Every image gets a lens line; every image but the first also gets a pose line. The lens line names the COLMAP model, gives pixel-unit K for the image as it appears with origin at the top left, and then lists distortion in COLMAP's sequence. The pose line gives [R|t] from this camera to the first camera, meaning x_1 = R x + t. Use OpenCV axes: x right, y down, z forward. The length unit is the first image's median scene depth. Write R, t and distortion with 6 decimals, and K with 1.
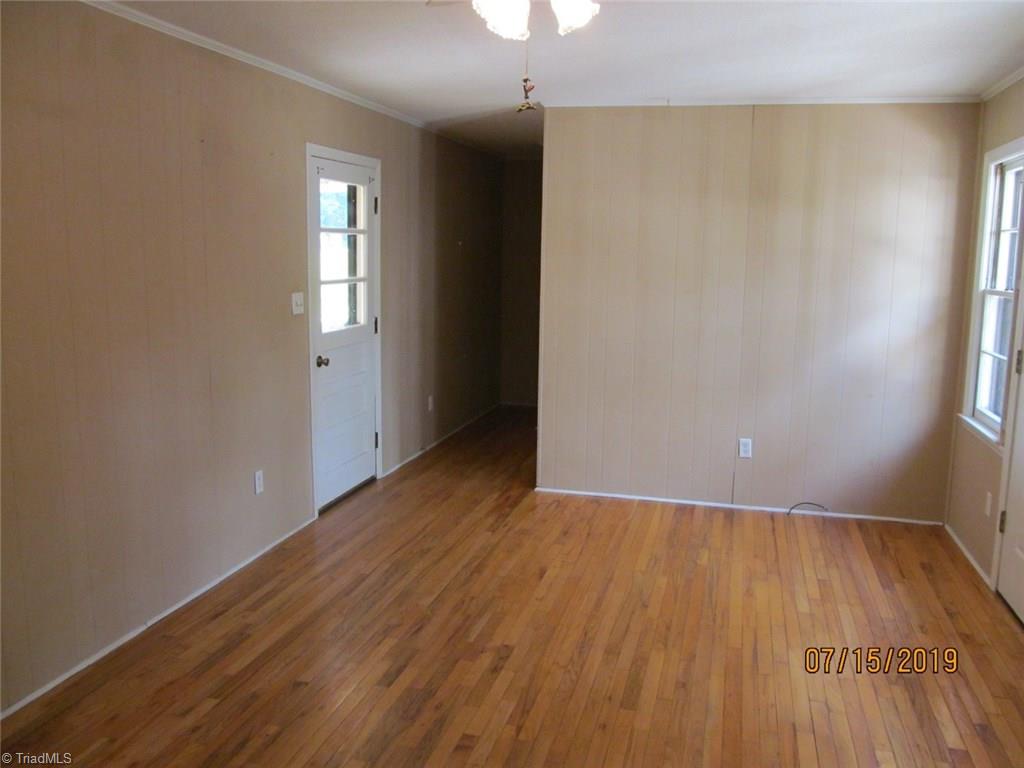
lens RADIAL K [[839.8, 0, 512.0], [0, 839.8, 384.0], [0, 0, 1]] dist [-0.075681, 0.015318]
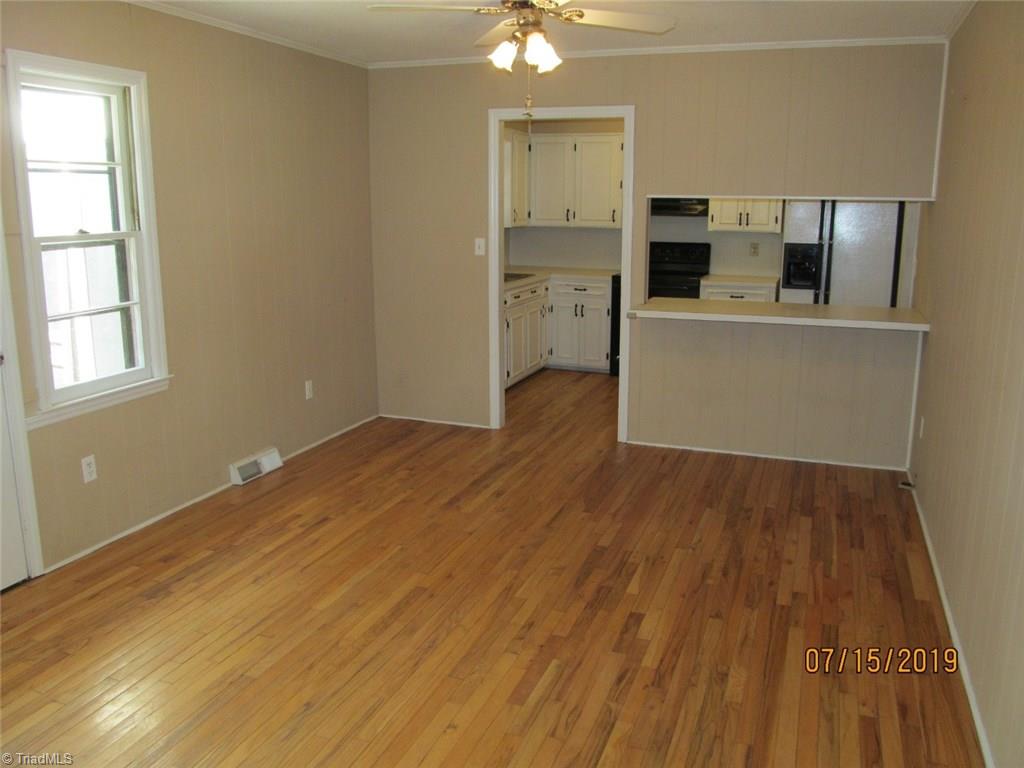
lens RADIAL K [[839.8, 0, 512.0], [0, 839.8, 384.0], [0, 0, 1]] dist [-0.075681, 0.015318]
pose [[-0.995691, -0.031053, 0.087385, -0.078848], [0.002978, 0.931085, 0.364791, -0.293698], [-0.092691, 0.363479, -0.926980, 1.867463]]
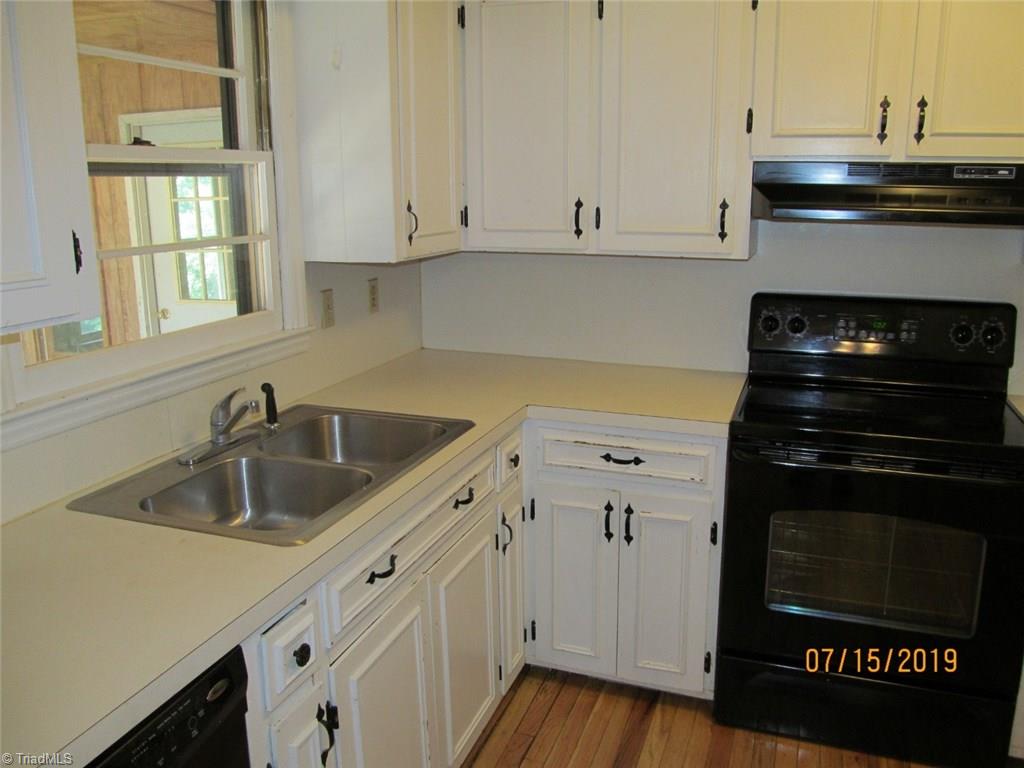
lens RADIAL K [[839.8, 0, 512.0], [0, 839.8, 384.0], [0, 0, 1]] dist [-0.075681, 0.015318]
pose [[-0.996879, -0.020979, 0.076106, -0.044658], [0.009692, 0.924229, 0.381716, -0.151569], [-0.078347, 0.381262, -0.921141, 1.004639]]
